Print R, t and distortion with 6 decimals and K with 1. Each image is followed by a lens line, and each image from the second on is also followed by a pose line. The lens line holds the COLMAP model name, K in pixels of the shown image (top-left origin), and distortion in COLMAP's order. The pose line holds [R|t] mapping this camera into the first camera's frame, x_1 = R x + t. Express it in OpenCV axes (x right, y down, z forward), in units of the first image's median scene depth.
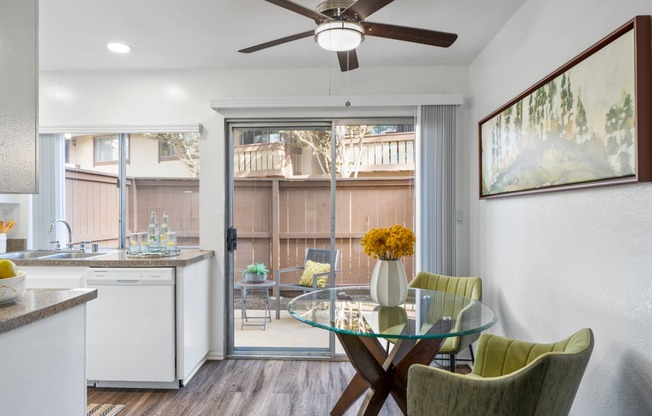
lens RADIAL K [[398.7, 0, 323.6], [0, 398.7, 217.3], [0, 0, 1]] dist [-0.003485, -0.000718]
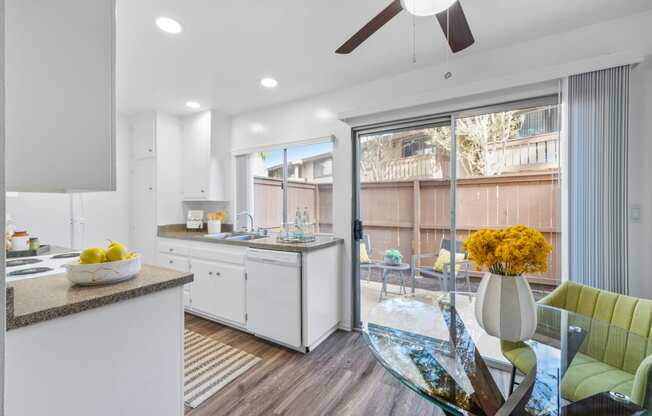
lens RADIAL K [[271.2, 0, 326.0], [0, 271.2, 208.0], [0, 0, 1]] dist [0.002450, 0.000082]
pose [[0.876269, 0.002782, -0.481814, 0.073549], [-0.006968, 0.999952, -0.006898, -0.003456], [0.481771, 0.009402, 0.876246, 0.258513]]
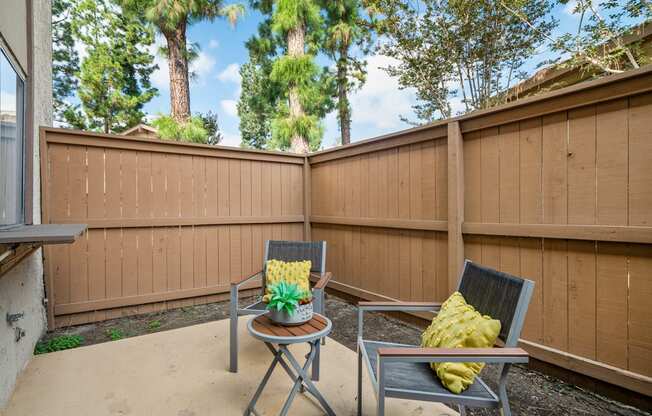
lens RADIAL K [[314.2, 0, 325.4], [0, 314.2, 209.3], [0, 0, 1]] dist [-0.000992, -0.000274]
pose [[0.581078, 0.000319, -0.813848, 0.235481], [-0.000712, 1.000000, -0.000116, 0.042779], [0.813848, 0.000647, 0.581078, 1.210093]]
